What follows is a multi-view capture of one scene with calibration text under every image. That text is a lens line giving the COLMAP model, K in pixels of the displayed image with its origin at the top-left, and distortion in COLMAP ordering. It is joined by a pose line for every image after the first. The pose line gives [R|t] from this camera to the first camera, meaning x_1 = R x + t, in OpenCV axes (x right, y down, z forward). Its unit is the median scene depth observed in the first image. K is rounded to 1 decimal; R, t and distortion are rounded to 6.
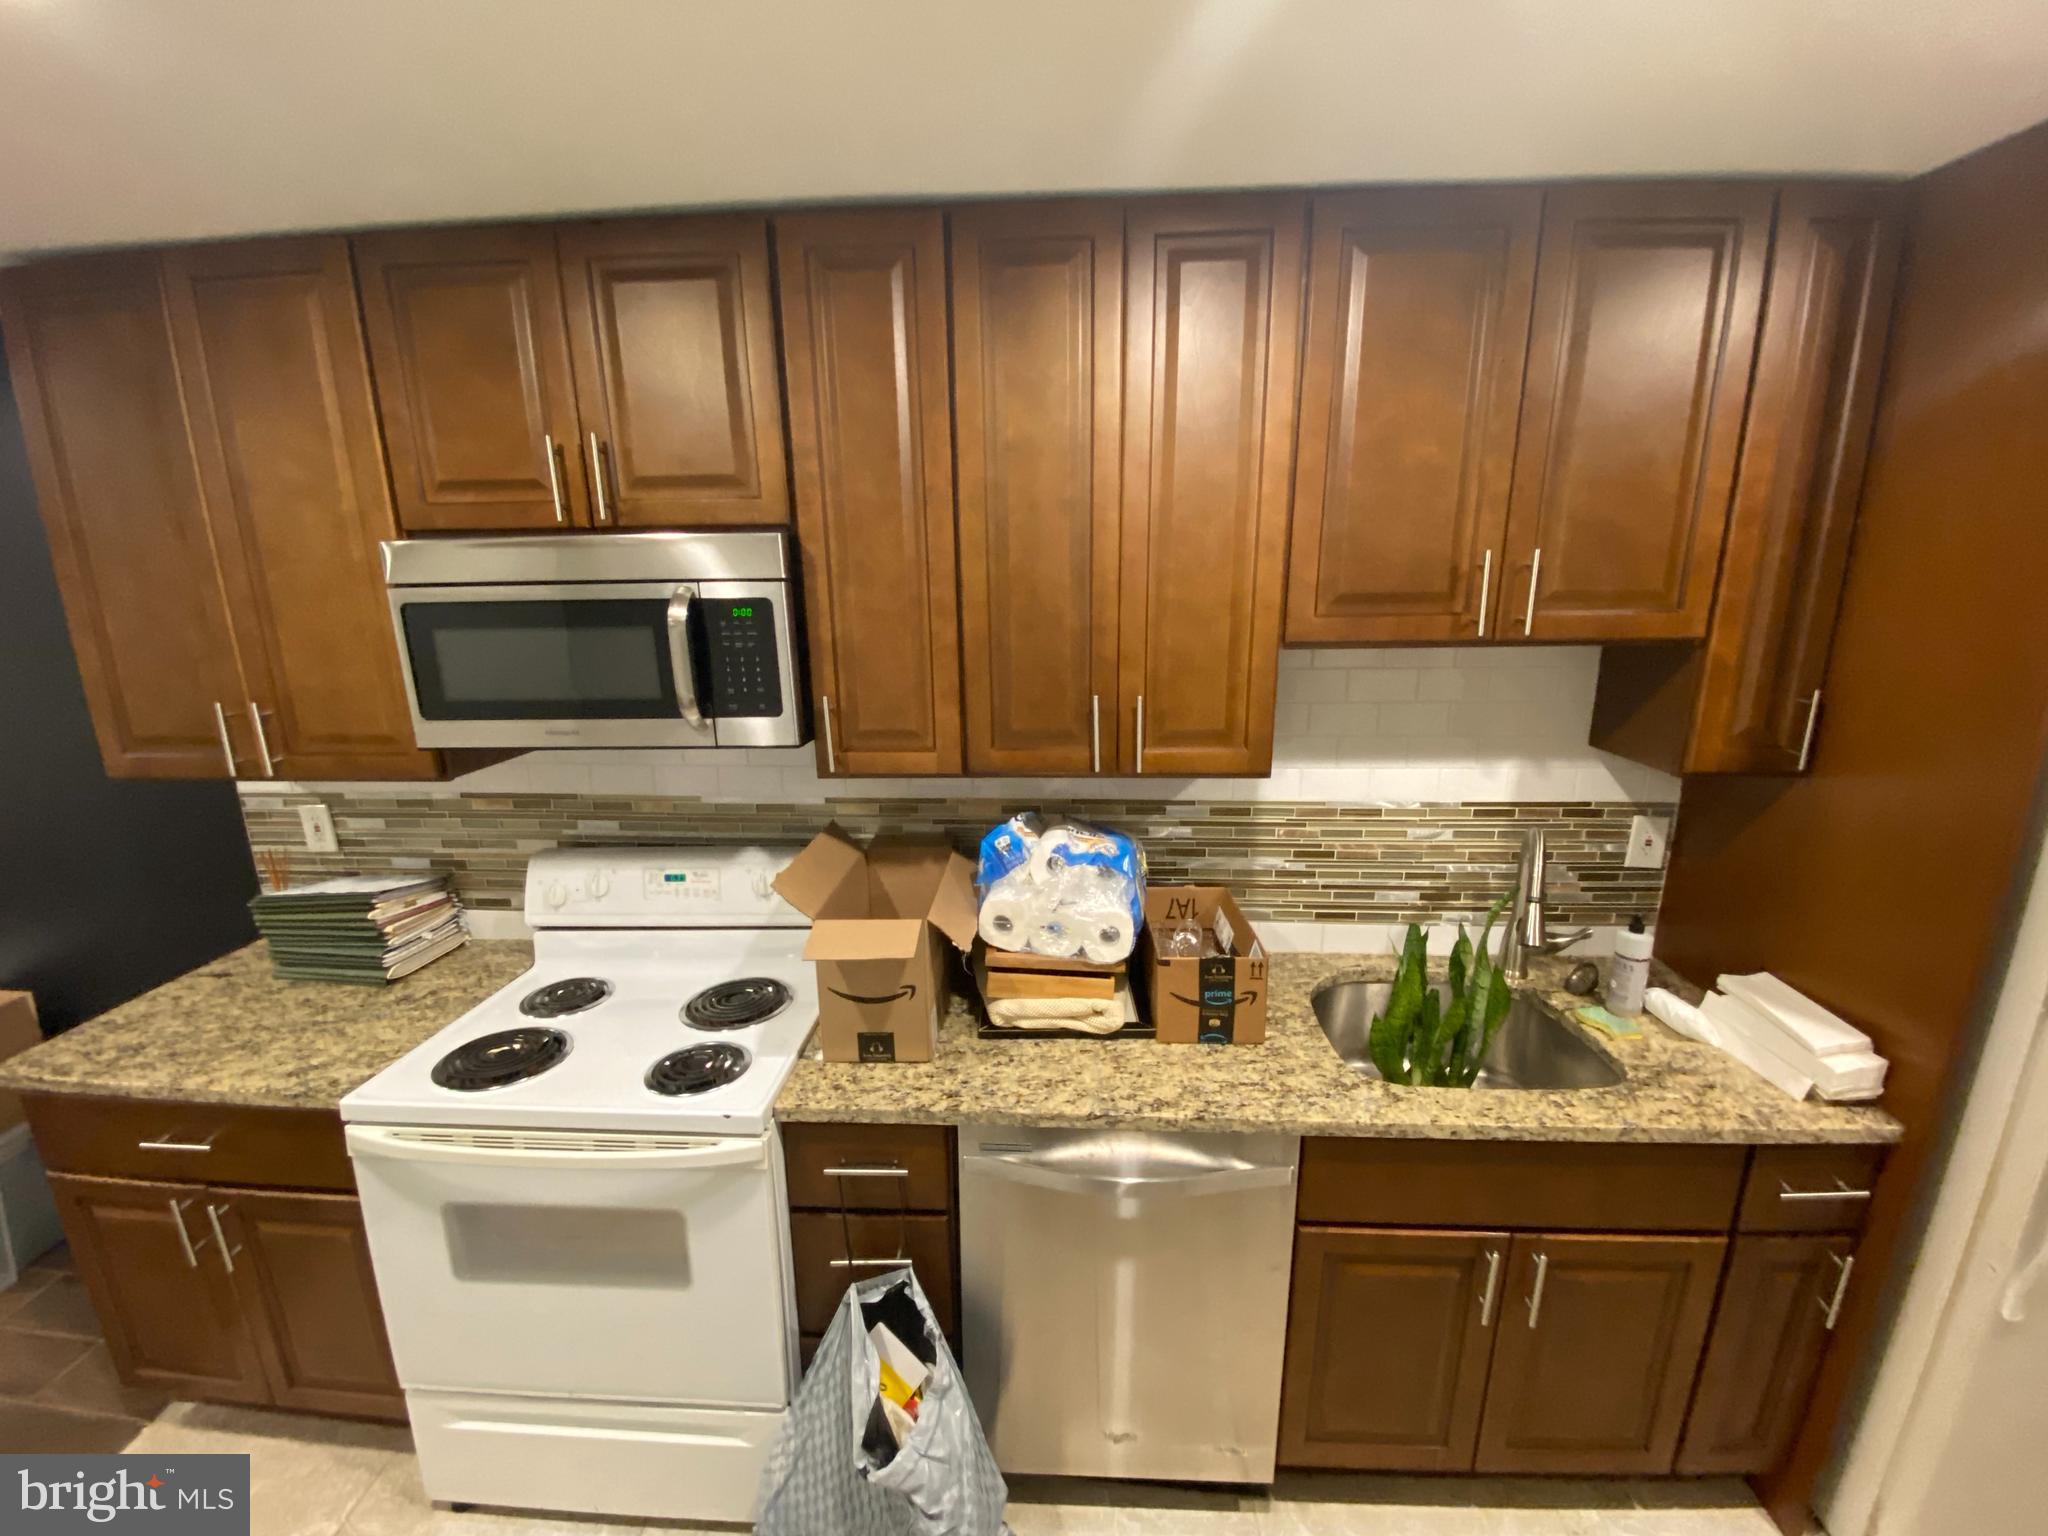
lens RADIAL K [[824.2, 0, 1021.1], [0, 824.2, 773.6], [0, 0, 1]] dist [0.053647, -0.039720]
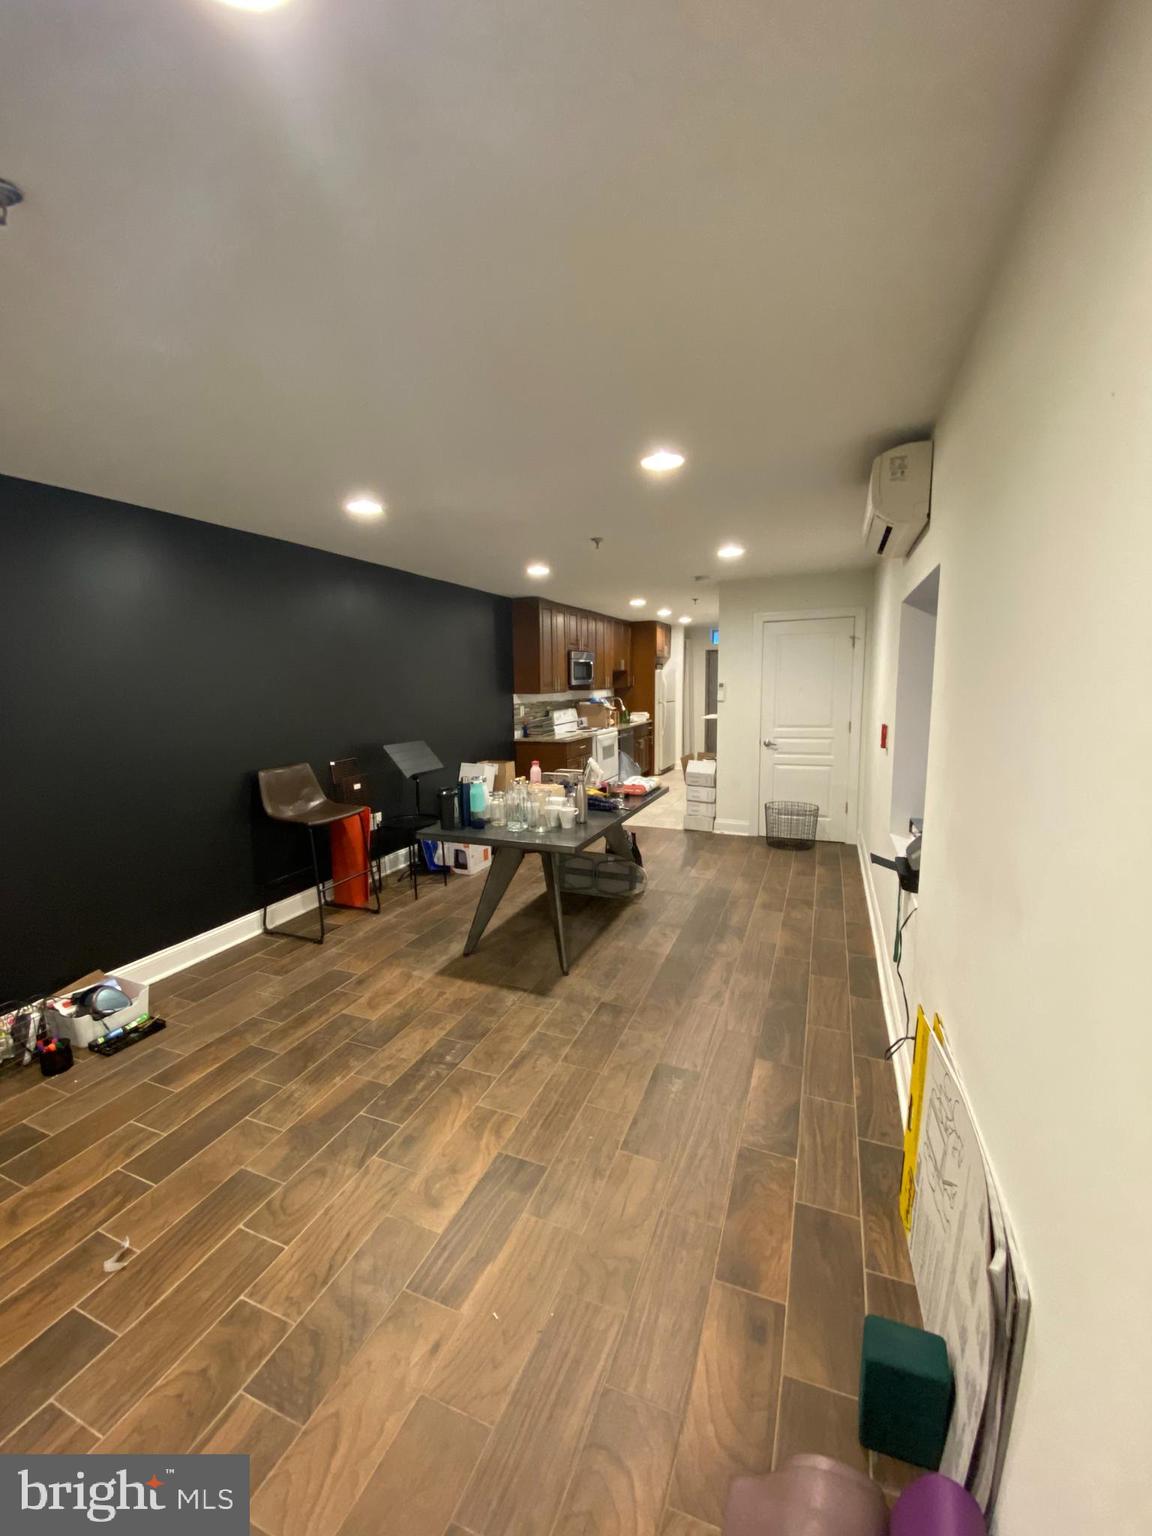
lens RADIAL K [[618.1, 0, 574.8], [0, 618.1, 770.2], [0, 0, 1]] dist [0.053647, -0.039720]
pose [[0.330364, -0.133009, 0.934435, -4.238627], [0.238046, 0.969758, 0.053877, 0.282755], [-0.913342, 0.204640, 0.352035, -0.408380]]
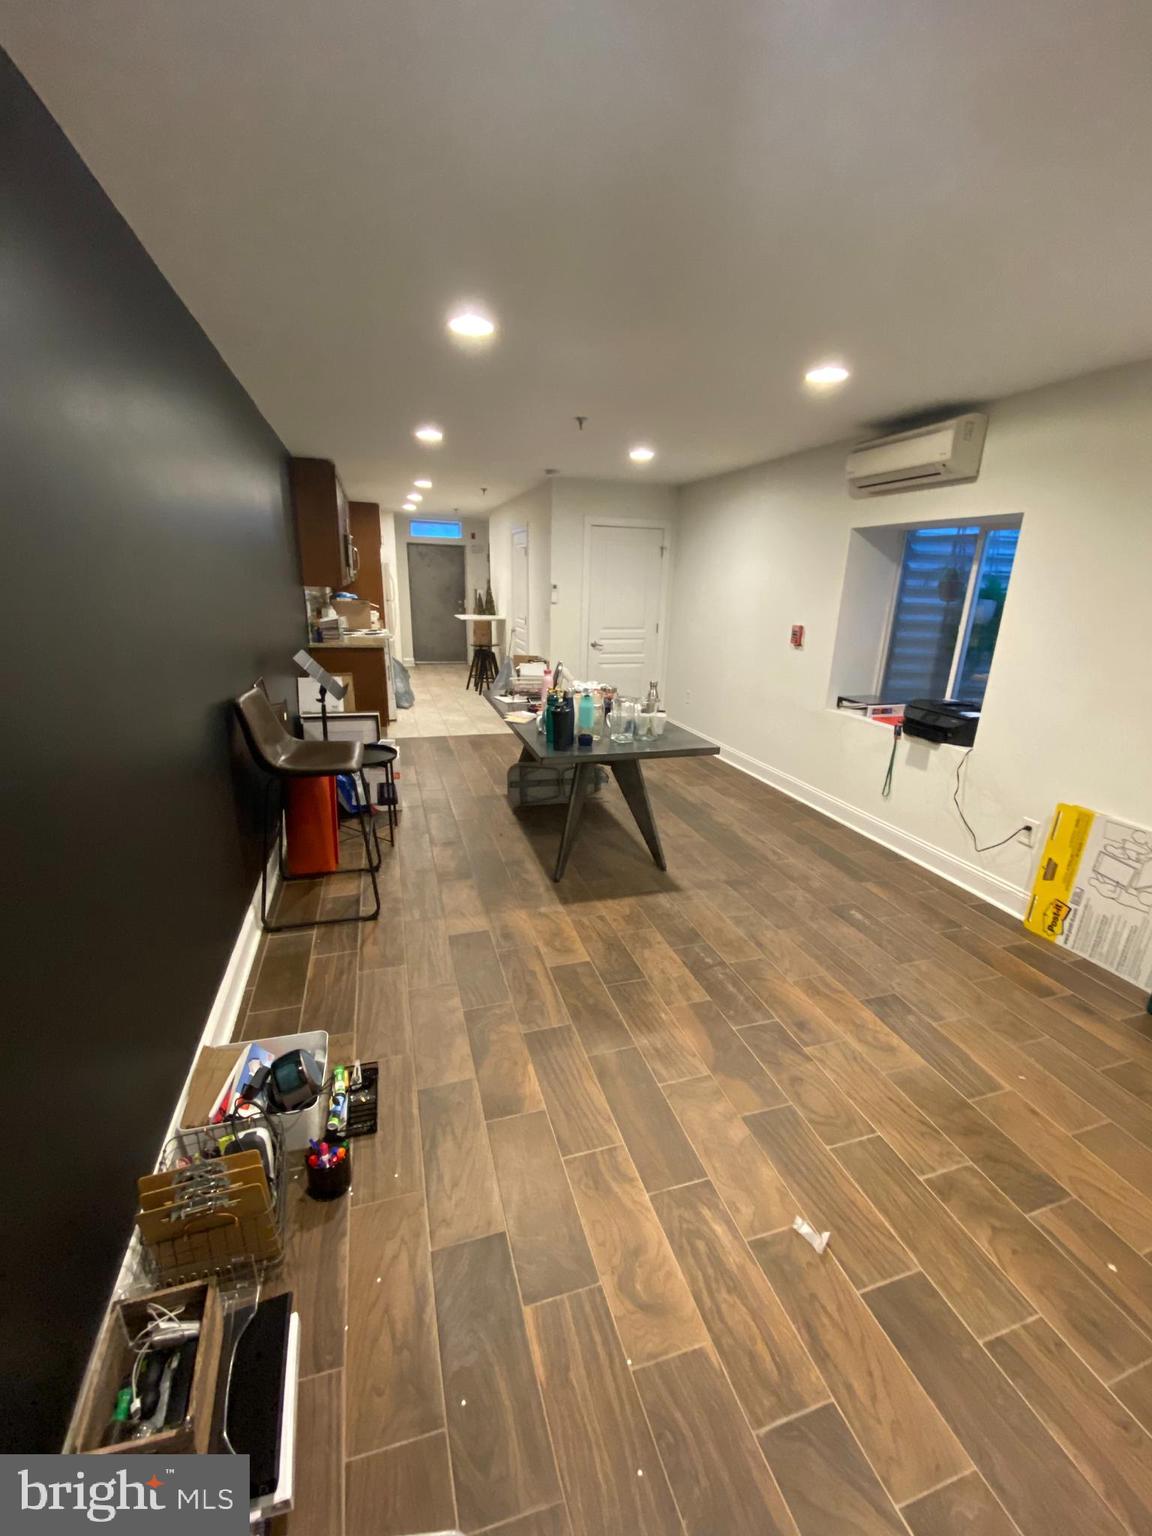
lens RADIAL K [[618.1, 0, 574.8], [0, 618.1, 770.2], [0, 0, 1]] dist [0.053647, -0.039720]
pose [[-0.343370, -0.277751, 0.897191, -4.176765], [0.198565, 0.912209, 0.358394, -0.046085], [-0.917970, 0.301213, -0.258074, 0.925787]]
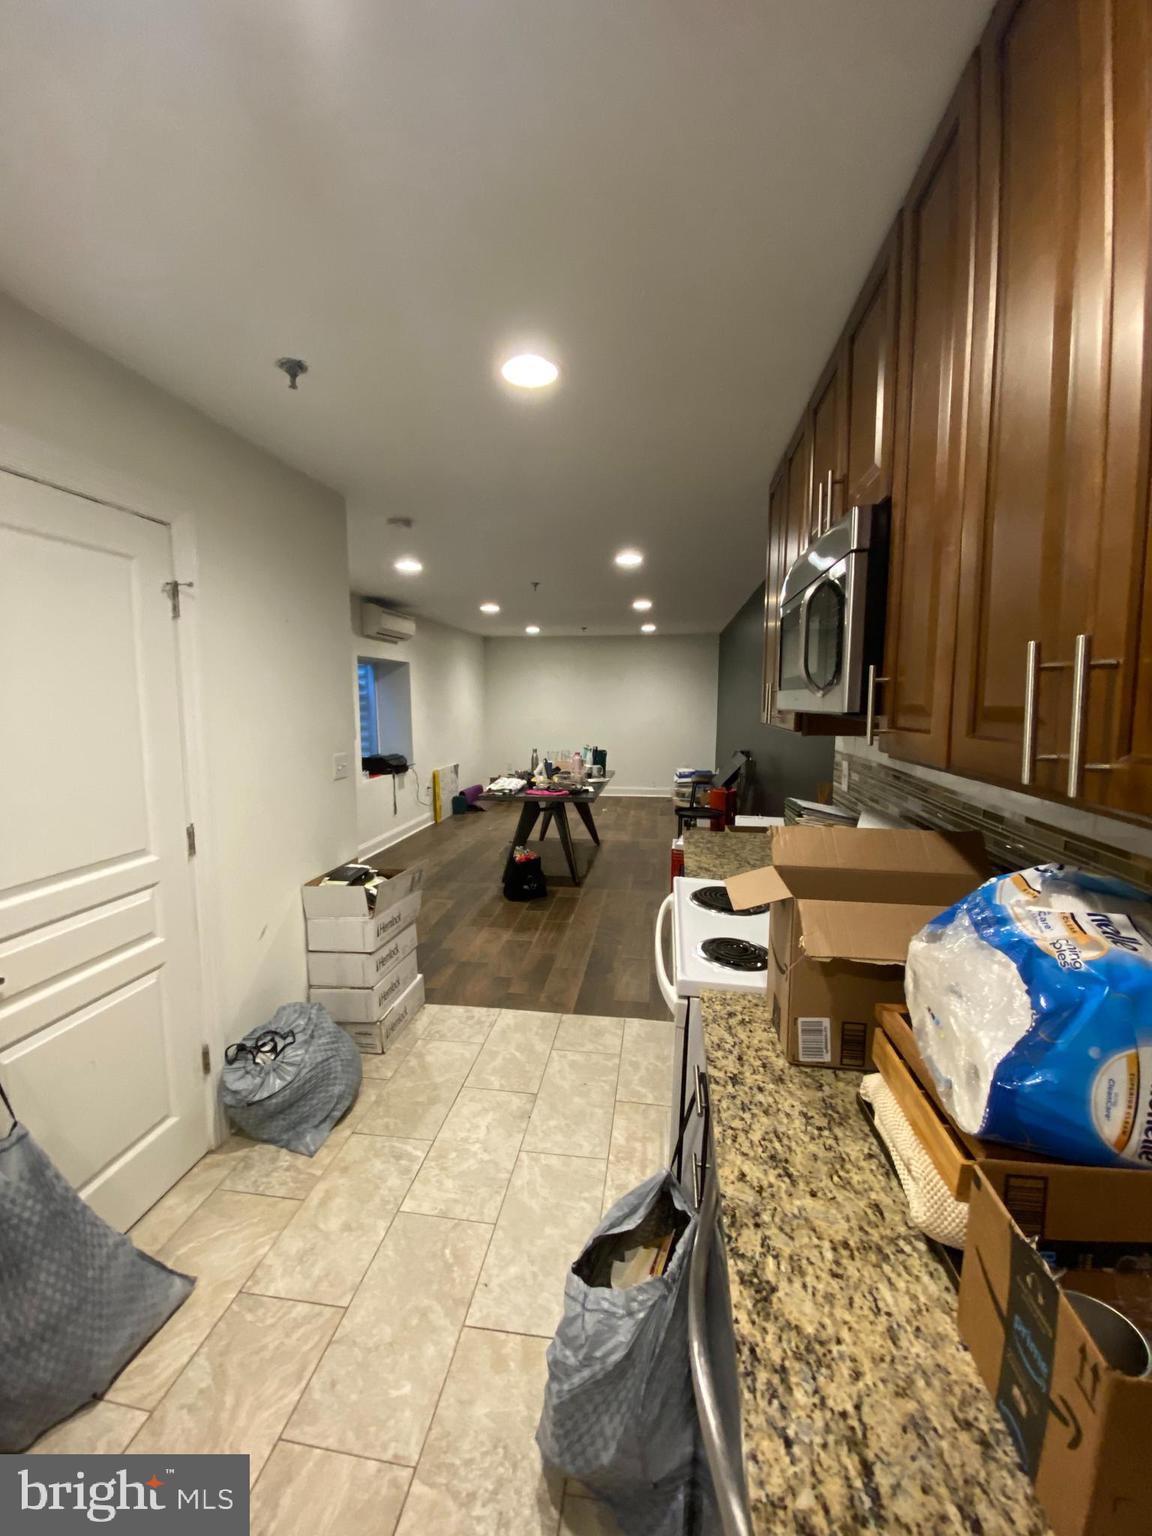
lens RADIAL K [[618.1, 0, 574.8], [0, 618.1, 770.2], [0, 0, 1]] dist [0.053647, -0.039720]
pose [[-0.099320, 0.128431, -0.986733, 0.445952], [-0.238014, 0.959783, 0.148881, -0.002388], [0.966170, 0.249643, -0.064757, 0.610664]]
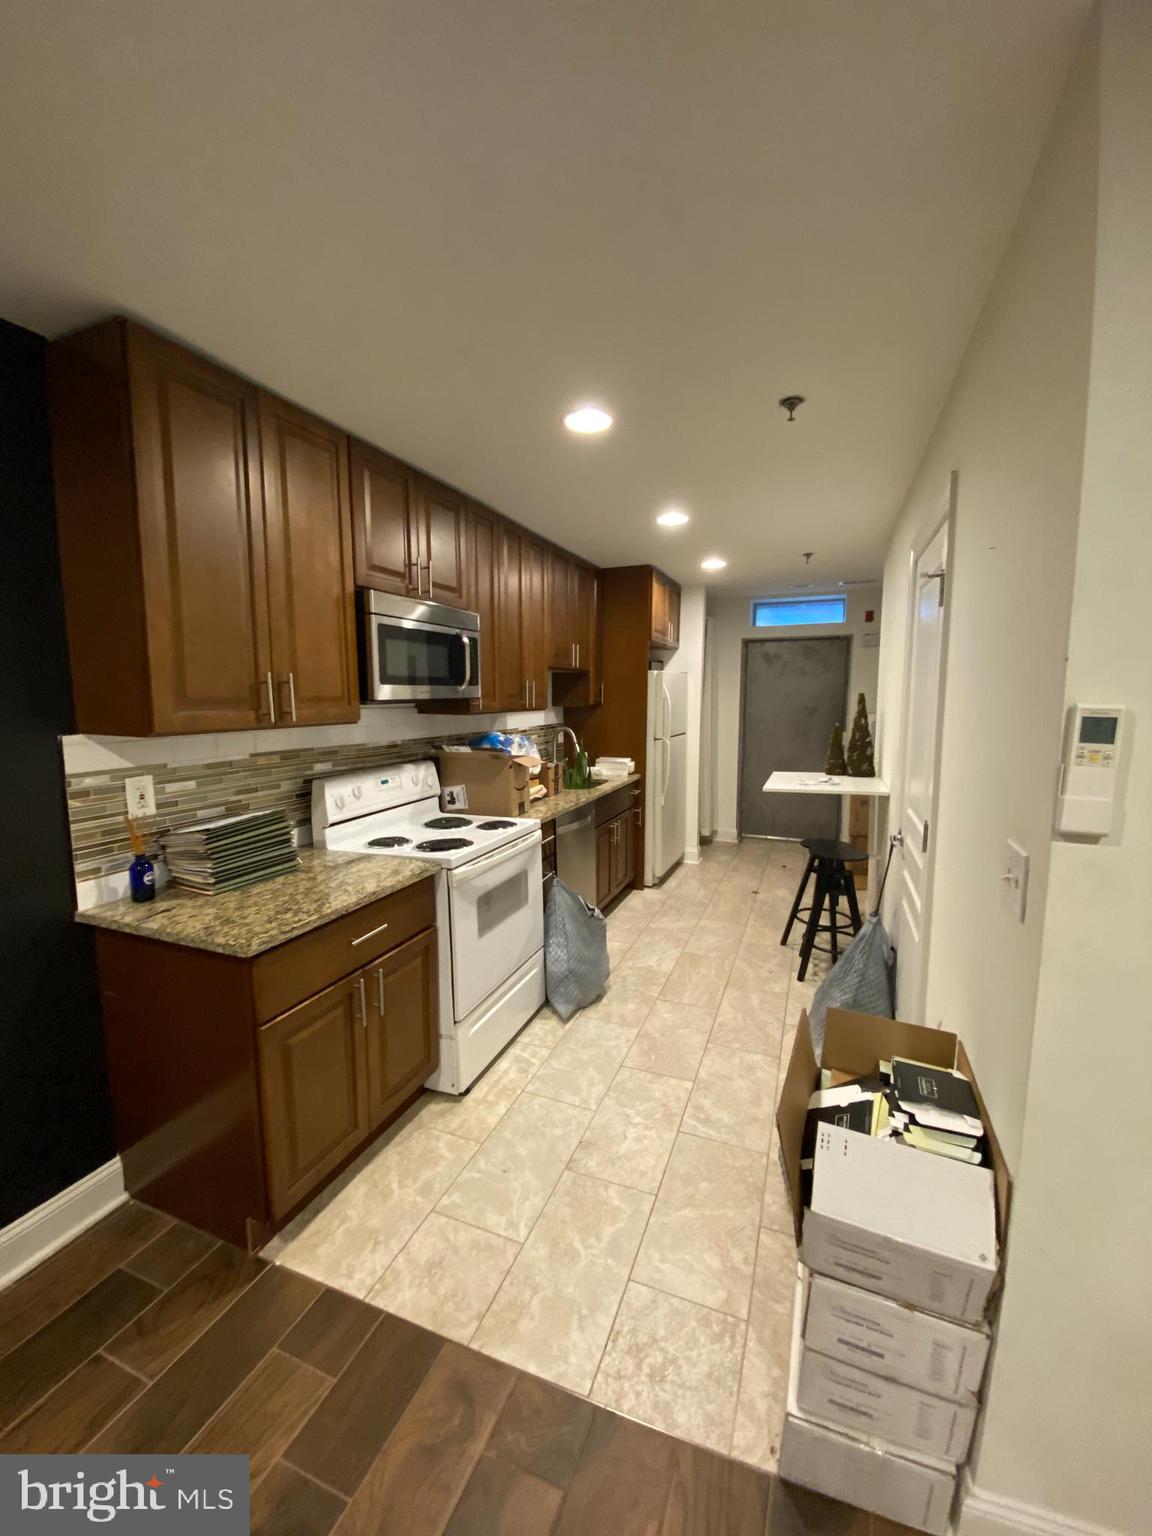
lens RADIAL K [[618.1, 0, 574.8], [0, 618.1, 770.2], [0, 0, 1]] dist [0.053647, -0.039720]
pose [[0.325064, -0.108701, 0.939424, -1.598300], [0.221419, 0.974509, 0.036144, 0.144388], [-0.919406, 0.196257, 0.340846, 0.119432]]
